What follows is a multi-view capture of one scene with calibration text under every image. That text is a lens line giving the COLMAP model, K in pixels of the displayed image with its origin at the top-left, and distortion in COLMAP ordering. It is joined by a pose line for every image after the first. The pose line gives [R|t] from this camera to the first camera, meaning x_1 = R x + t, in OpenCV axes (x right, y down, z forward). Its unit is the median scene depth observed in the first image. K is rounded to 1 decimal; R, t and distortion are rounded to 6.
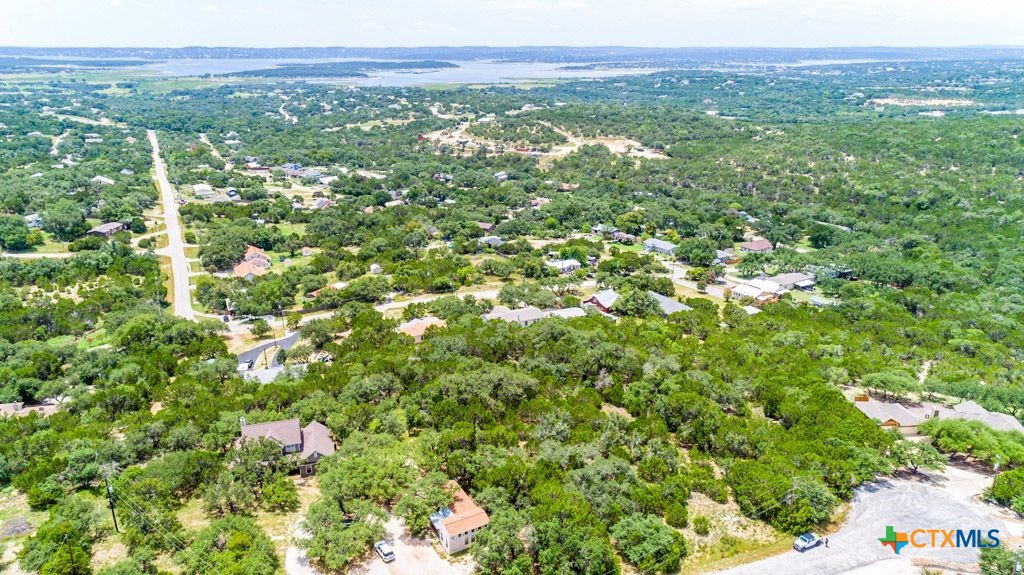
lens RADIAL K [[698.7, 0, 506.3], [0, 698.7, 287.0], [0, 0, 1]] dist [0.020394, 0.007342]
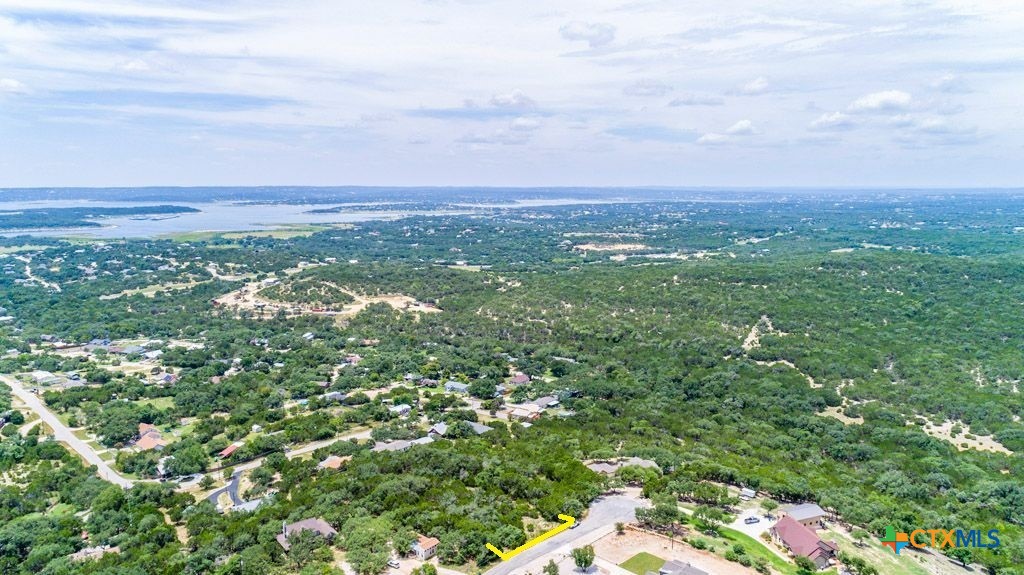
lens RADIAL K [[698.7, 0, 506.3], [0, 698.7, 287.0], [0, 0, 1]] dist [0.020394, 0.007342]
pose [[0.934391, -0.054328, 0.352082, -0.158624], [0.116614, 0.980499, -0.158186, -0.018730], [-0.336622, 0.188866, 0.922505, -0.346188]]
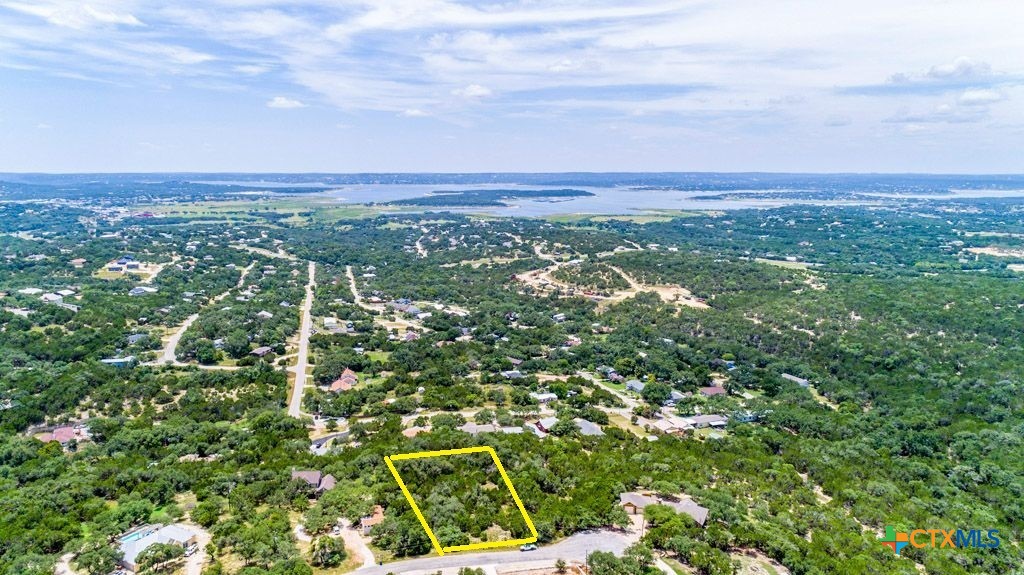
lens RADIAL K [[698.7, 0, 506.3], [0, 698.7, 287.0], [0, 0, 1]] dist [0.020394, 0.007342]
pose [[0.978085, 0.037508, -0.204802, 0.221659], [-0.069849, 0.985747, -0.153051, -0.022110], [0.196142, 0.164002, 0.966763, -0.330750]]
